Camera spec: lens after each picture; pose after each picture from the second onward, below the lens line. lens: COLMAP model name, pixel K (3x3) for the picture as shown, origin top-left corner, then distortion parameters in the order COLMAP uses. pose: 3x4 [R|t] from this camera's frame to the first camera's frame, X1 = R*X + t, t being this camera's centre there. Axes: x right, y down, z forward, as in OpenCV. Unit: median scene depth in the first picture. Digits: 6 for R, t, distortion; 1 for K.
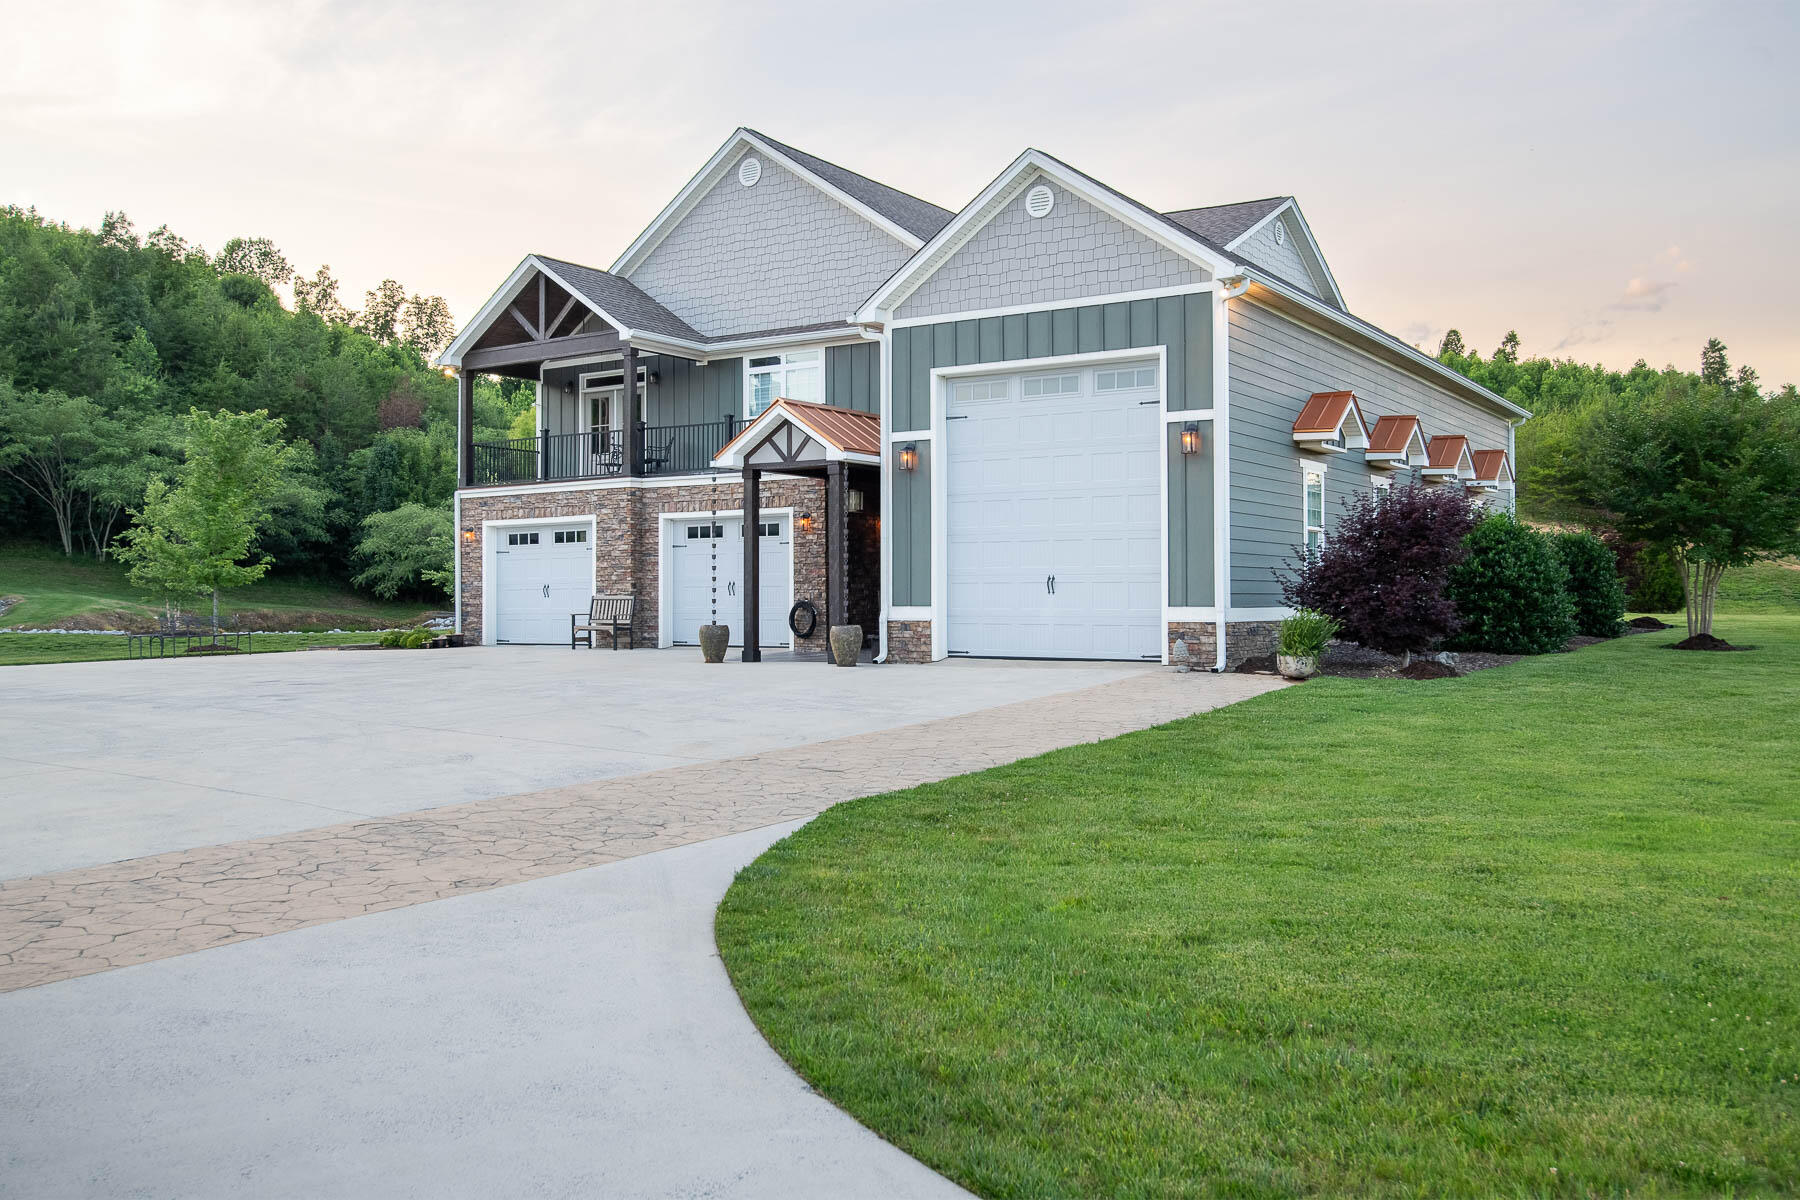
lens RADIAL K [[1505.3, 0, 900.0], [0, 1505.3, 600.0], [0, 0, 1]] dist [-0.050330, -0.000685]
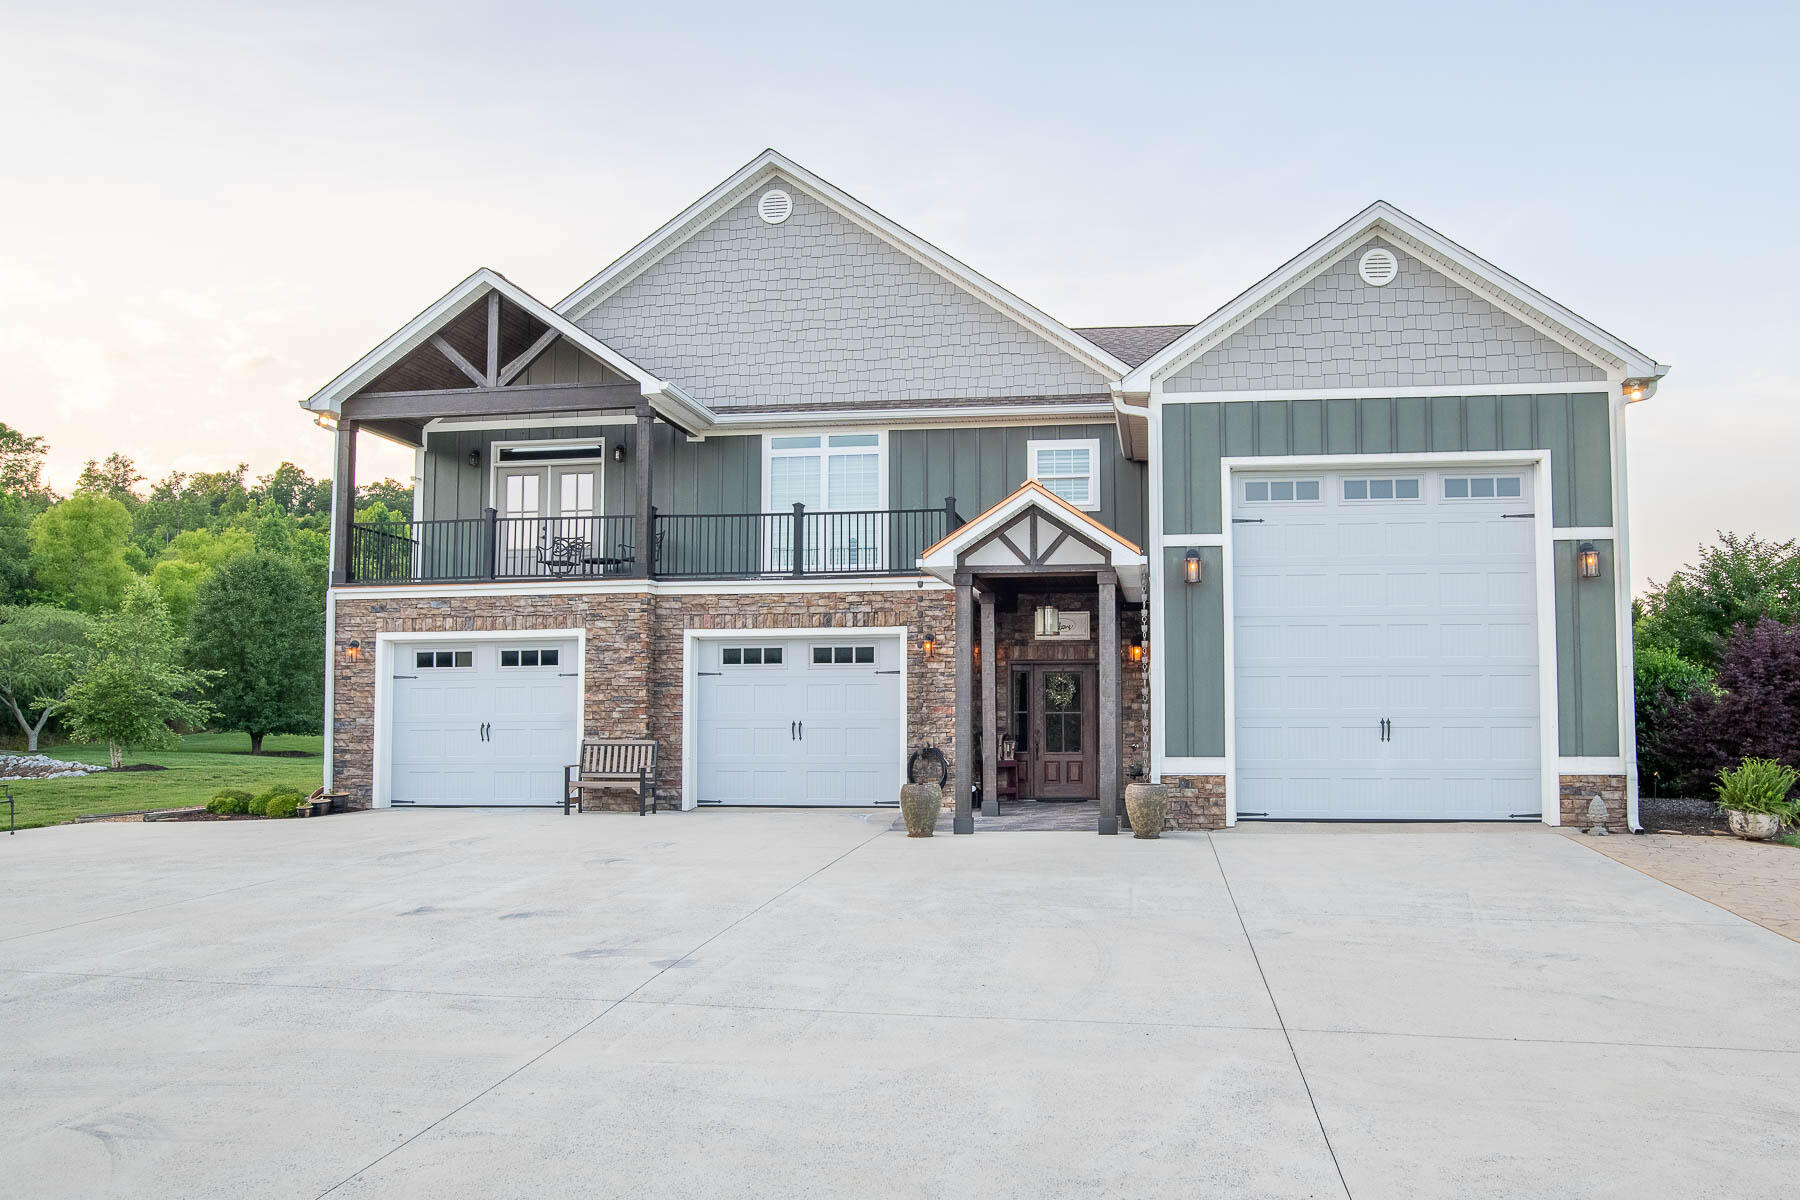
lens RADIAL K [[1364.0, 0, 977.1], [0, 1364.0, 655.2], [0, 0, 1]] dist [-0.057366, 0.004987]
pose [[0.901566, 0.022805, 0.432041, -0.321346], [0.000162, 0.998592, -0.053048, -0.008875], [-0.432643, 0.047896, 0.900292, 0.328085]]
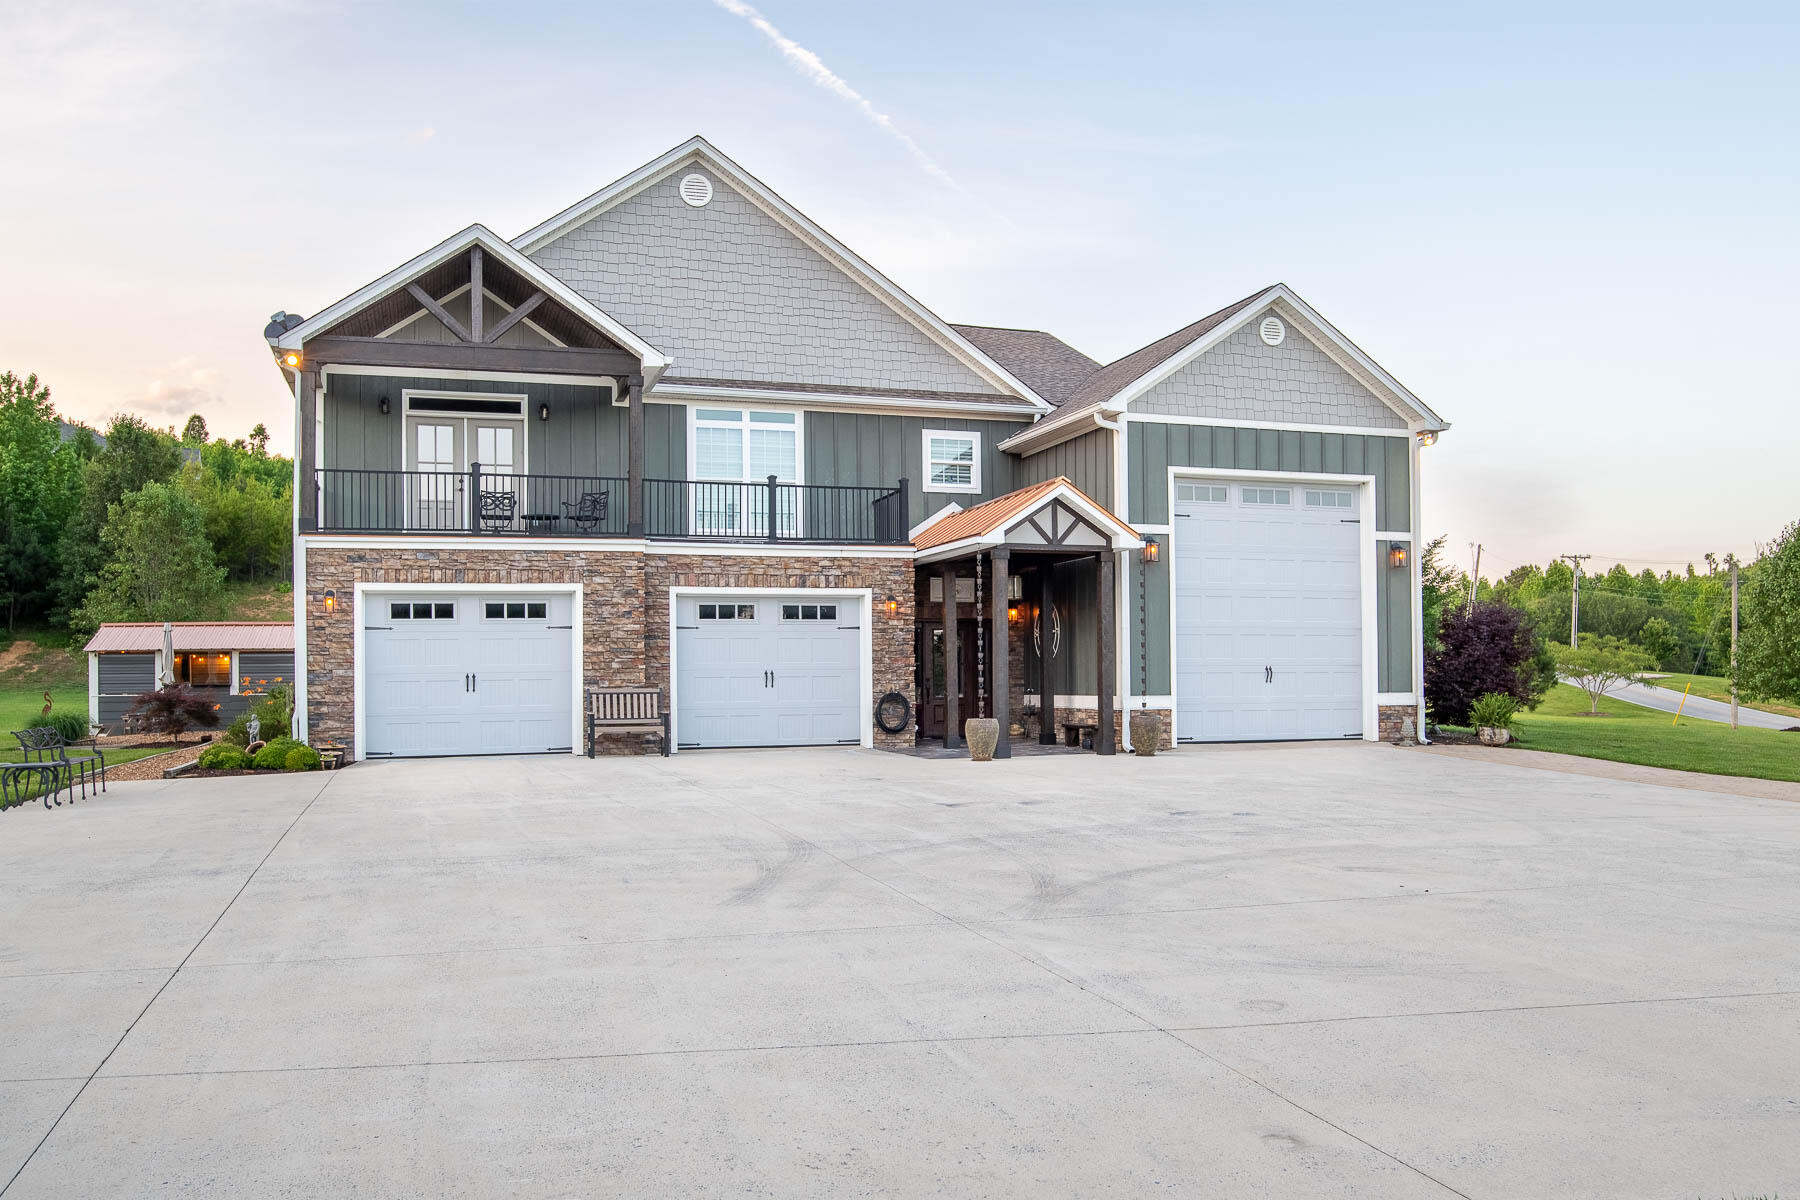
lens RADIAL K [[1478.9, 0, 923.3], [0, 1478.9, 680.4], [0, 0, 1]] dist [-0.058486, 0.002985]
pose [[0.619355, -0.001216, 0.785110, -0.701181], [0.008241, 0.999954, -0.004952, -0.001940], [-0.785068, 0.009537, 0.619336, 0.400318]]
